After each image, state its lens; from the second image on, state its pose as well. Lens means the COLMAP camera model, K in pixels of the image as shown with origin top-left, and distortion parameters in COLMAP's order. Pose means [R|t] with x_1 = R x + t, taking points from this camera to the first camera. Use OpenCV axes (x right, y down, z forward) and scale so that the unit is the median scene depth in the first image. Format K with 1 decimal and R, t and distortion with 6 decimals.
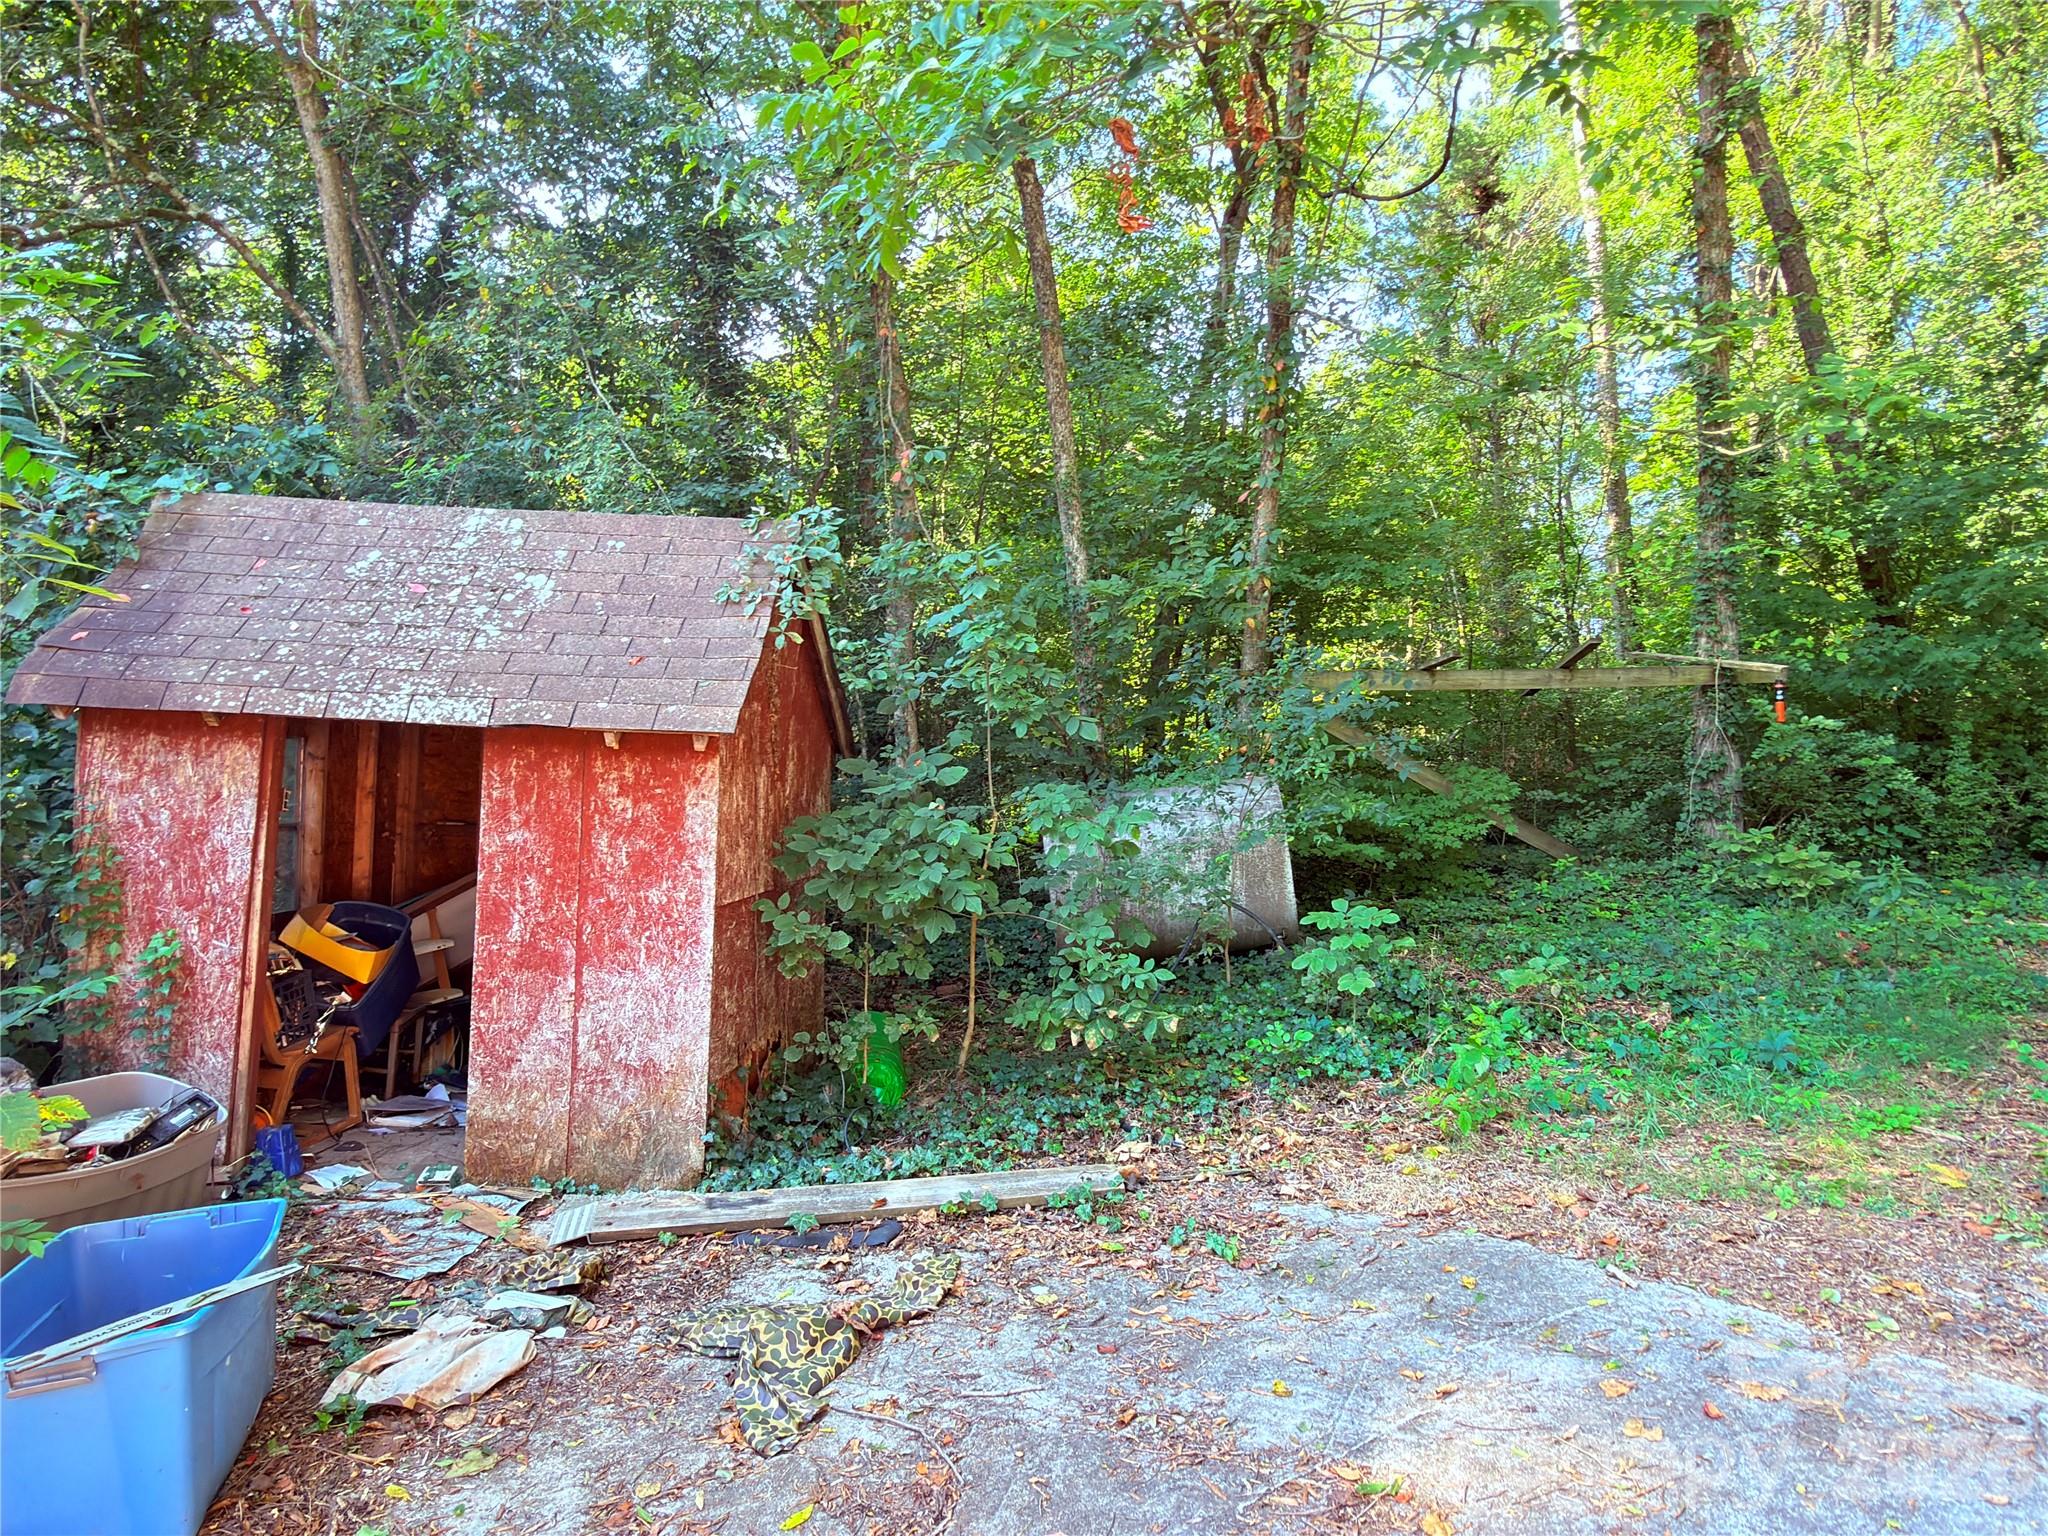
lens RADIAL K [[1213.8, 0, 1018.3], [0, 1213.8, 772.9], [0, 0, 1]] dist [0.007112, -0.004974]
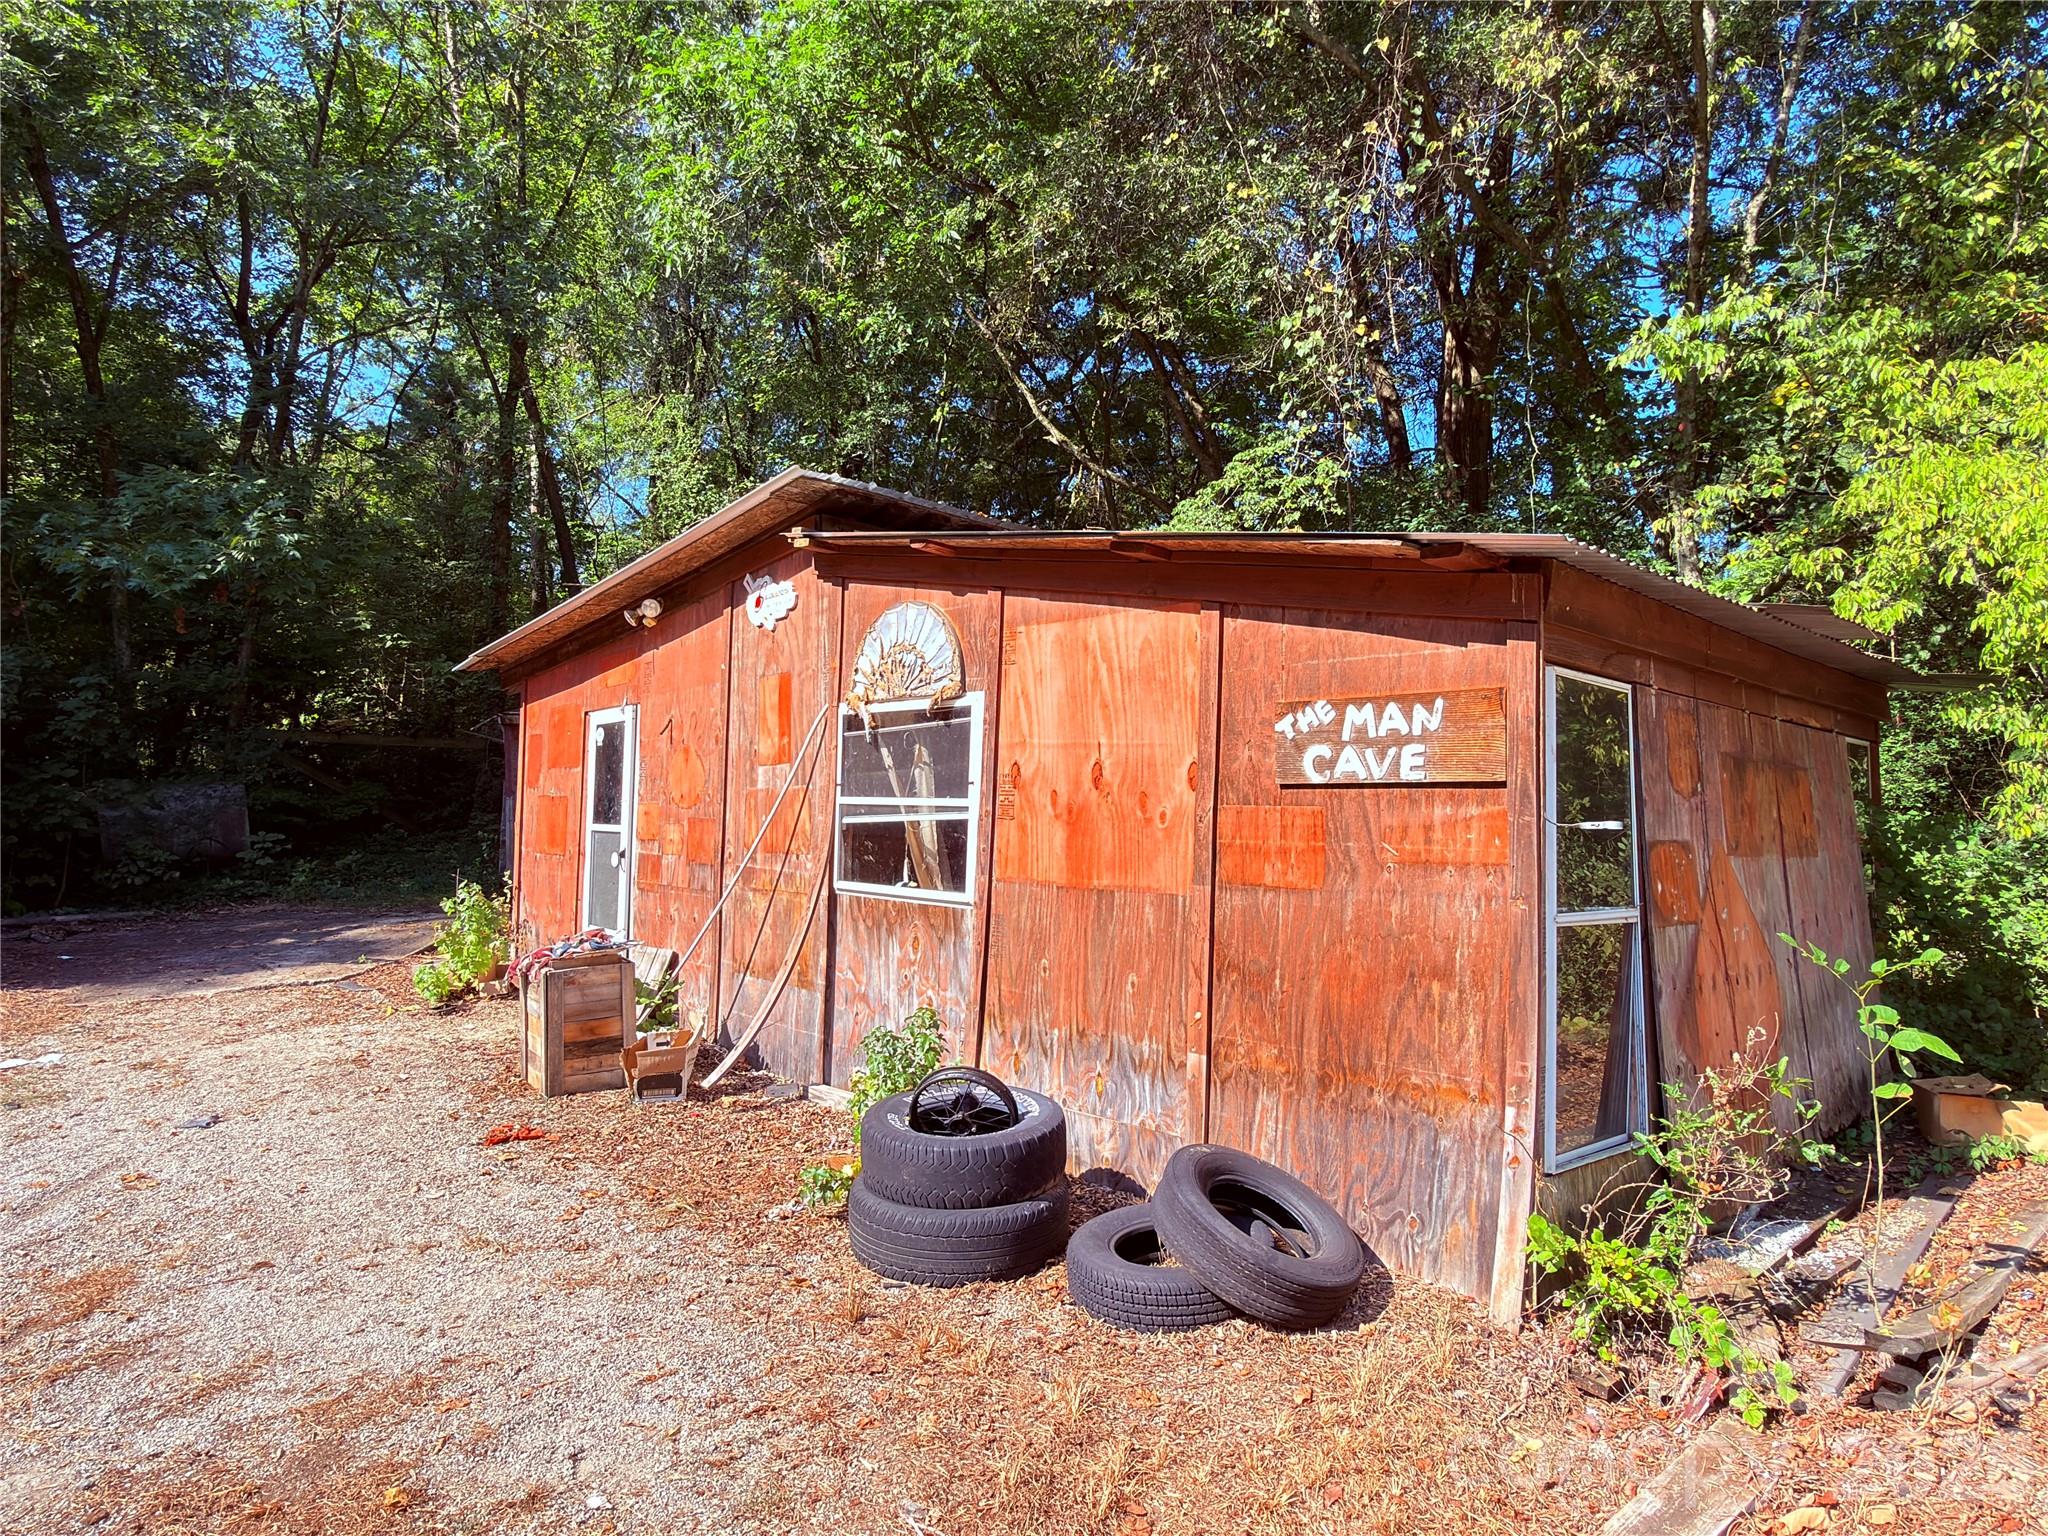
lens RADIAL K [[1213.8, 0, 1024.1], [0, 1213.8, 770.9], [0, 0, 1]] dist [0.007112, -0.004974]
pose [[0.743348, 0.050346, 0.667007, -0.200495], [-0.042643, 0.998702, -0.027858, -0.011878], [-0.667544, -0.007736, 0.744530, -1.575615]]
